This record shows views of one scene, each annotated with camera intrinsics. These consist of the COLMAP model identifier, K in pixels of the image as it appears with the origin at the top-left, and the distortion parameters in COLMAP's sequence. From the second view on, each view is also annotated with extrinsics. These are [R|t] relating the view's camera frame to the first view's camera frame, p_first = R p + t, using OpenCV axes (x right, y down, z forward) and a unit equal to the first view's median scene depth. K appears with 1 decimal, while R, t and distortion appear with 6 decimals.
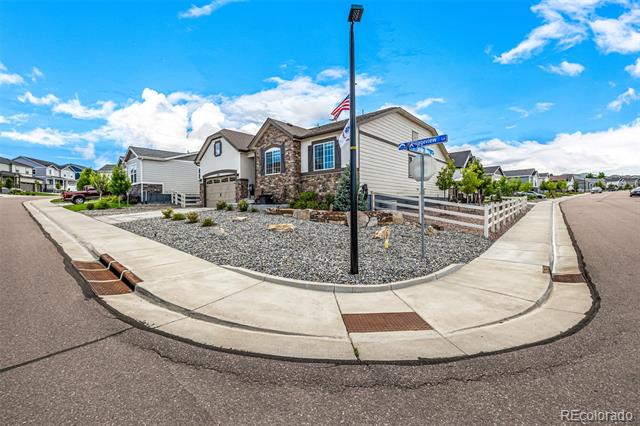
lens RADIAL K [[269.7, 0, 315.6], [0, 269.7, 207.4], [0, 0, 1]] dist [0.001592, 0.000521]
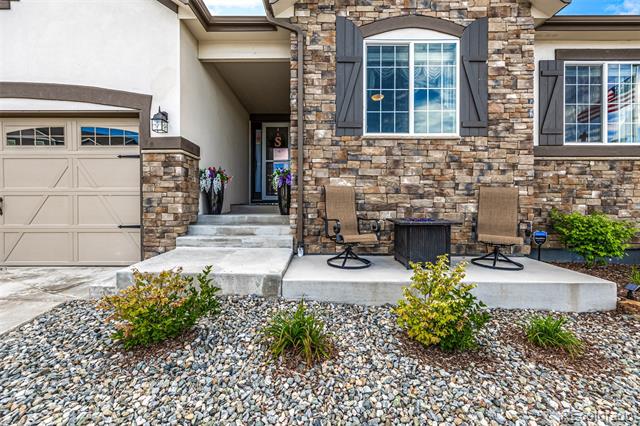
lens RADIAL K [[269.7, 0, 315.6], [0, 269.7, 207.4], [0, 0, 1]] dist [0.001592, 0.000521]
pose [[0.753202, 0.015456, 0.657607, -0.391475], [-0.000694, 0.999742, -0.022703, -0.051756], [-0.657788, 0.016644, 0.753019, 0.881974]]
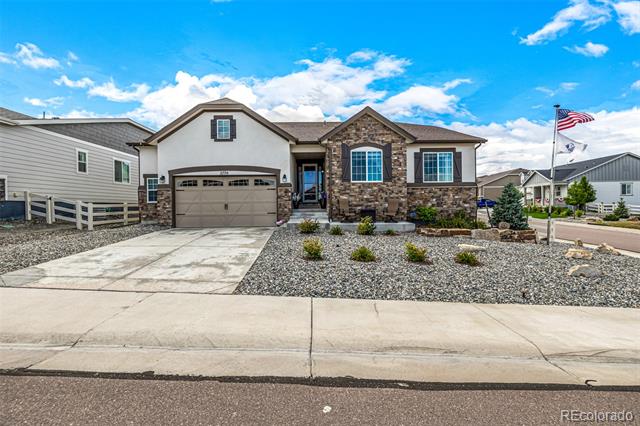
lens RADIAL K [[269.7, 0, 315.6], [0, 269.7, 207.4], [0, 0, 1]] dist [0.001592, 0.000521]
pose [[0.750266, 0.006953, 0.661099, -0.771977], [0.011762, 0.999646, -0.023862, -0.035510], [-0.661031, 0.025679, 0.749919, 0.537719]]
